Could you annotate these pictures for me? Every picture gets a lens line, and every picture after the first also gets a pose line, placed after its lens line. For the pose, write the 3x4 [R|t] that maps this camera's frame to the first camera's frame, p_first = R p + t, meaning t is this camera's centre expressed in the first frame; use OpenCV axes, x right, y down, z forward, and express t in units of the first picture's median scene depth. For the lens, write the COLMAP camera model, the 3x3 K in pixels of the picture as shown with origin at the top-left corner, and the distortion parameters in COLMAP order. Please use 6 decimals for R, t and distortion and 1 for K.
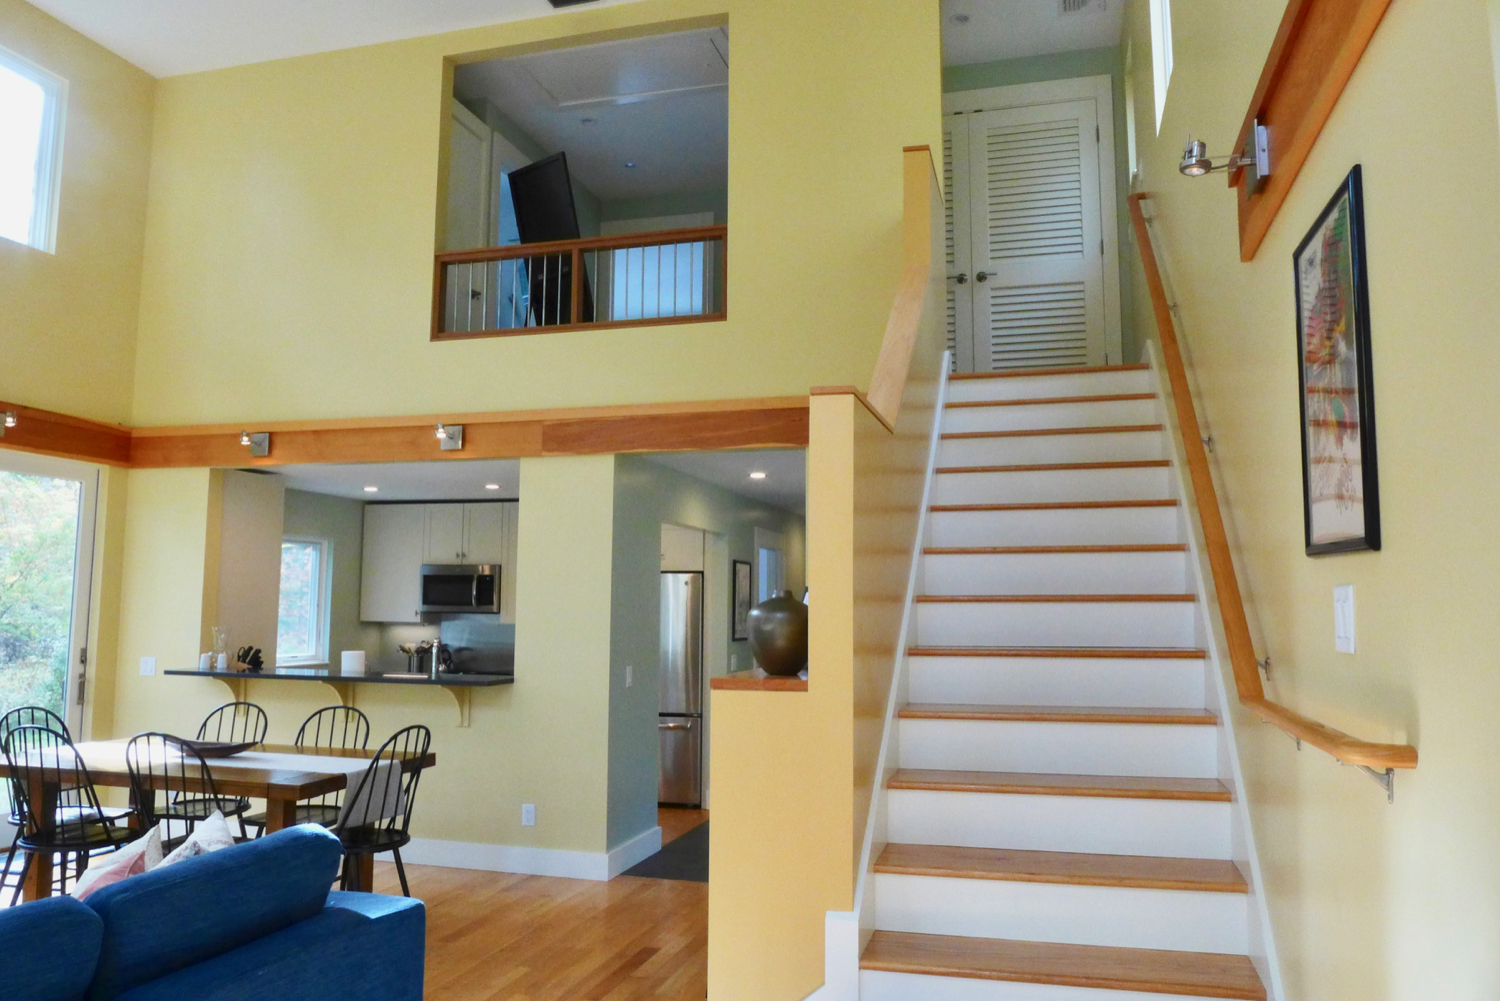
lens RADIAL K [[1101.5, 0, 733.6], [0, 1101.5, 499.3], [0, 0, 1]] dist [-0.026973, 0.002417]
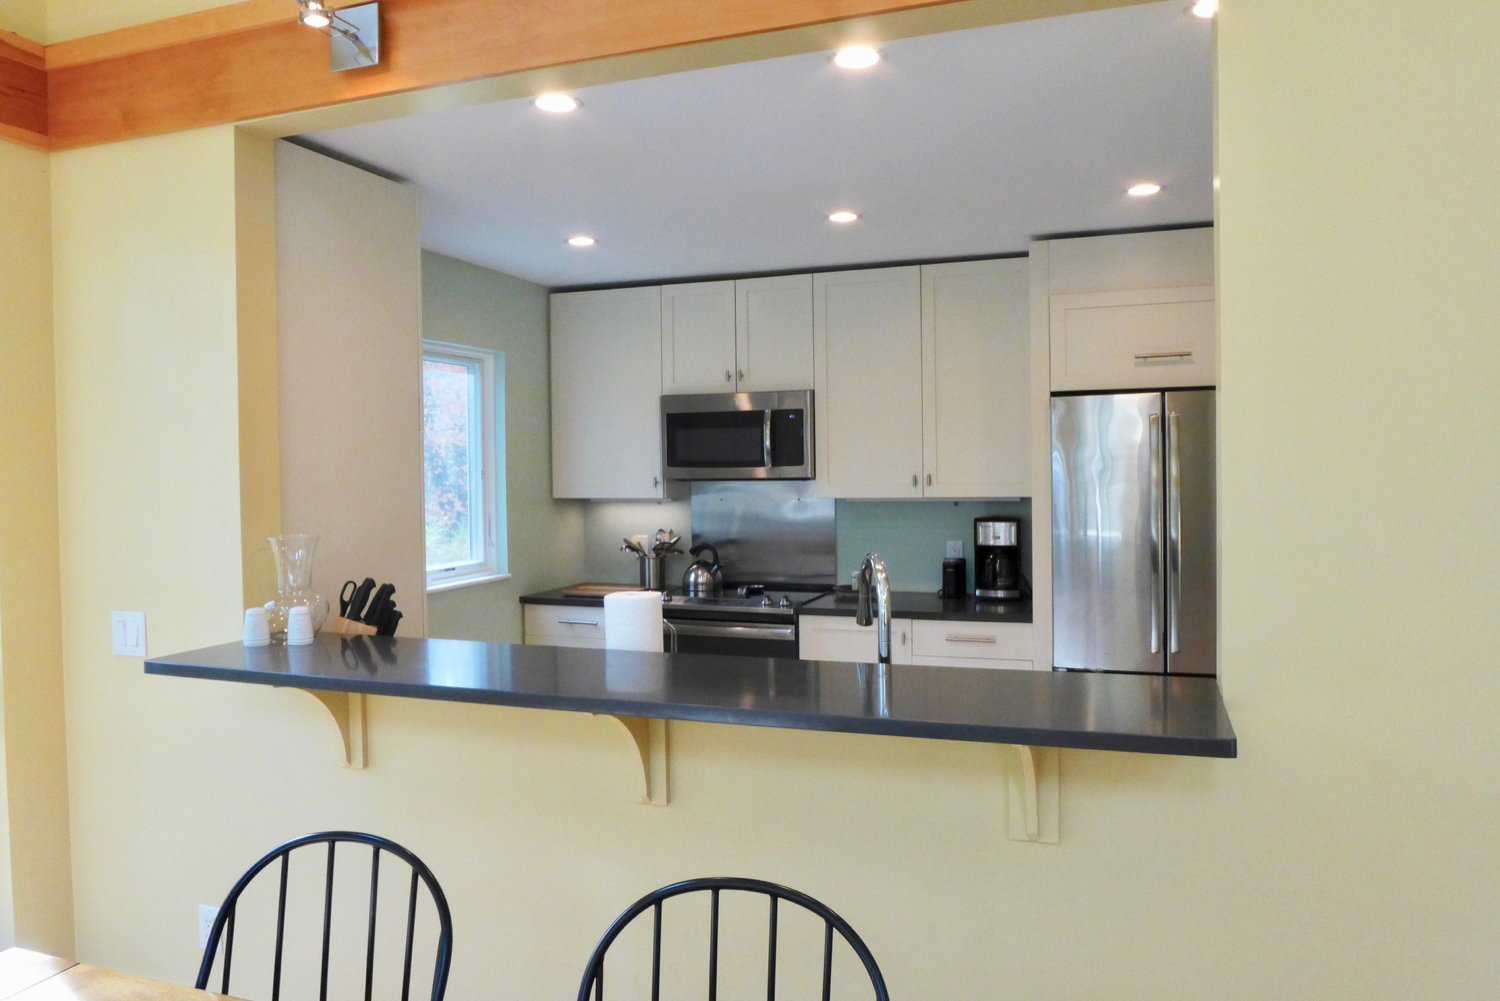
lens RADIAL K [[1048.7, 0, 746.9], [0, 1048.7, 483.8], [0, 0, 1]] dist [-0.055906, 0.024406]
pose [[0.997585, -0.022700, -0.065643, -0.287184], [0.030173, 0.992884, 0.115196, 0.061201], [0.062561, -0.116898, 0.991171, 0.657951]]
